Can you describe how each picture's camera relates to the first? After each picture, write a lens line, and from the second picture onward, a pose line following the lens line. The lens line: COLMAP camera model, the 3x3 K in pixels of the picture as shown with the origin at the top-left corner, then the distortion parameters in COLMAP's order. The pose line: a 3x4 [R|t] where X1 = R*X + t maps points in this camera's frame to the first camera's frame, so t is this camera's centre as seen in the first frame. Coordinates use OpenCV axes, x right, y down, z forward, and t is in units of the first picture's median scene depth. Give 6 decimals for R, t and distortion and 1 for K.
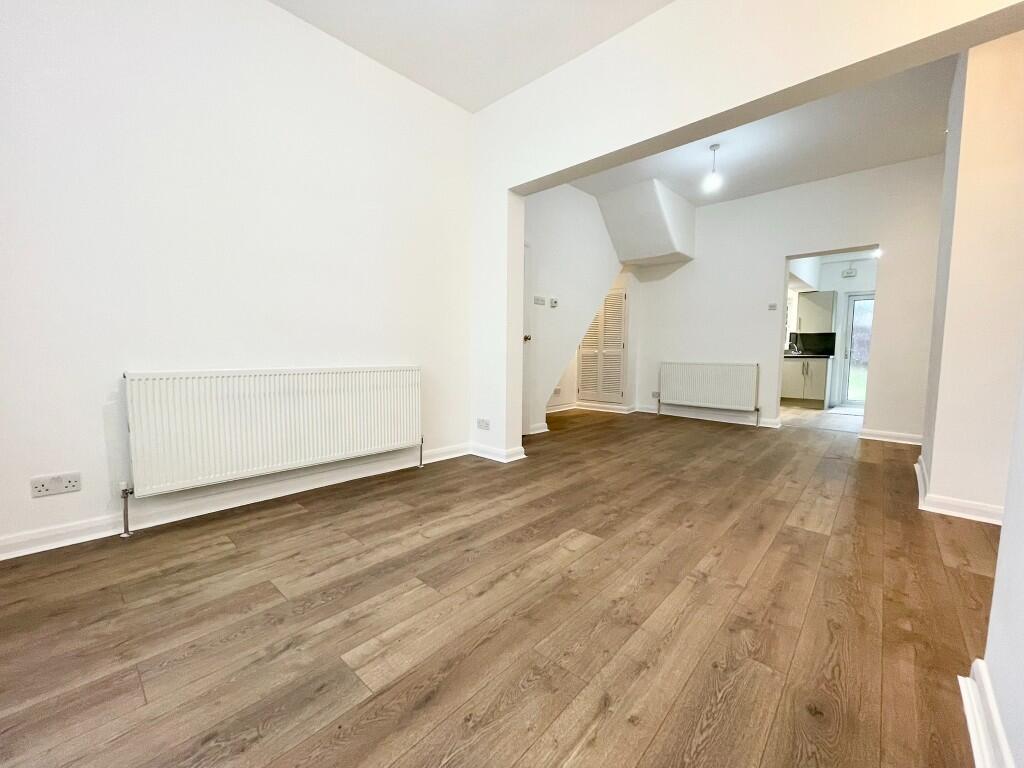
lens RADIAL K [[413.7, 0, 513.3], [0, 413.7, 385.6], [0, 0, 1]] dist [-0.003881, 0.000838]
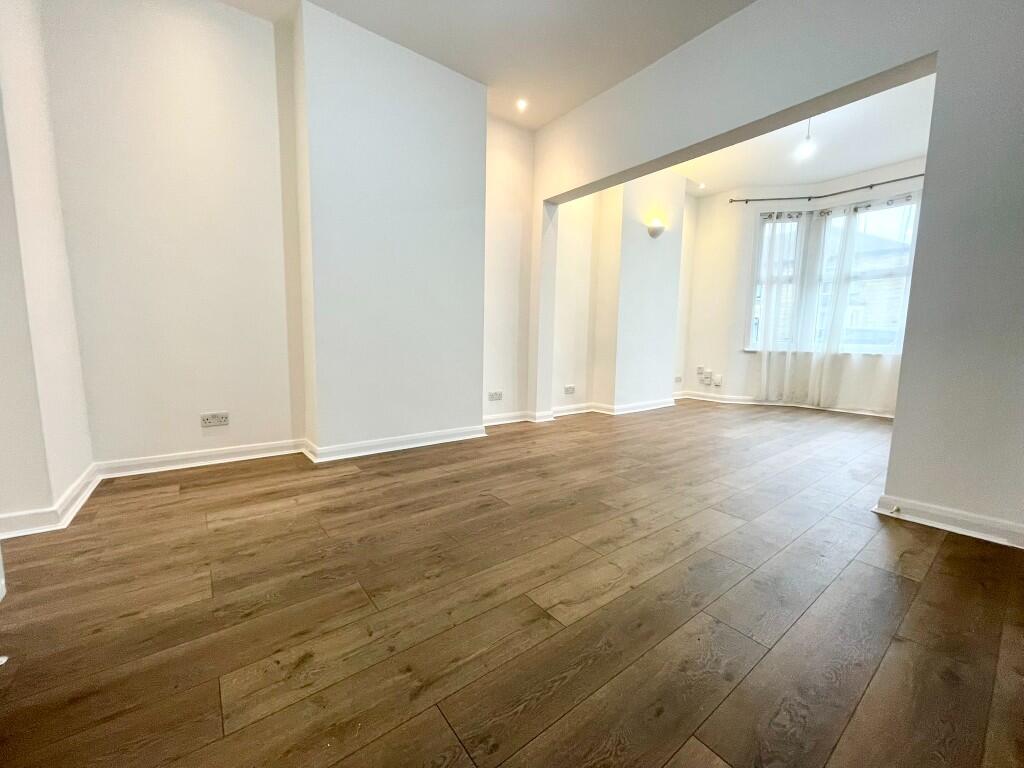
lens RADIAL K [[413.7, 0, 511.3], [0, 413.7, 382.1], [0, 0, 1]] dist [-0.003881, 0.000838]
pose [[-0.982453, -0.046695, 0.180569, 0.699066], [-0.012237, 0.982204, 0.187419, -0.177977], [-0.186107, 0.181921, -0.965541, 2.573203]]
